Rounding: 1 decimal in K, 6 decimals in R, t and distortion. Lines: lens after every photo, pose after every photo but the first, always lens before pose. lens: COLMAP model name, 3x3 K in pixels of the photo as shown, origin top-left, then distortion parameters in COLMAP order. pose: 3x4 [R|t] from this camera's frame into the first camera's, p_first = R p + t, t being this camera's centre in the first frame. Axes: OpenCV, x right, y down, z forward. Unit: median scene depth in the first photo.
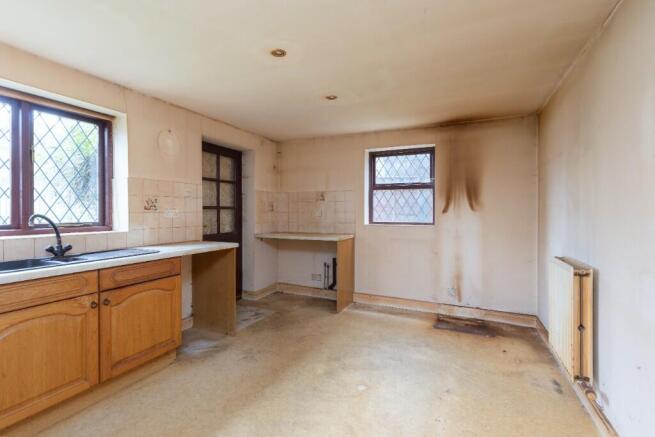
lens RADIAL K [[305.2, 0, 327.7], [0, 305.2, 212.0], [0, 0, 1]] dist [0.000177, -0.000027]
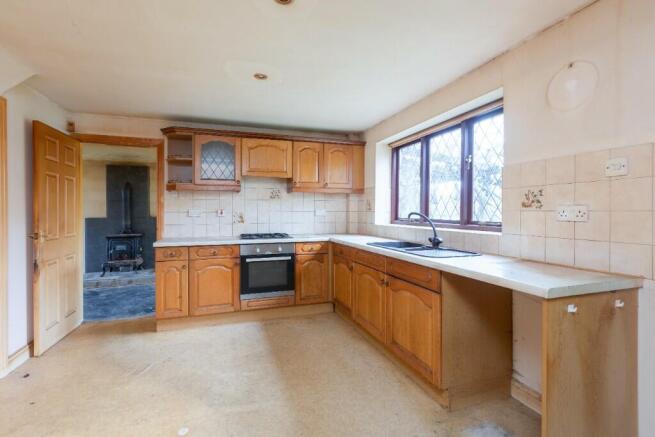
lens RADIAL K [[305.2, 0, 327.7], [0, 305.2, 212.0], [0, 0, 1]] dist [0.000177, -0.000027]
pose [[-0.723849, 0.003434, -0.689950, 0.204337], [-0.002257, 0.999970, 0.007345, -0.000535], [0.689955, 0.006874, -0.723820, 1.196683]]
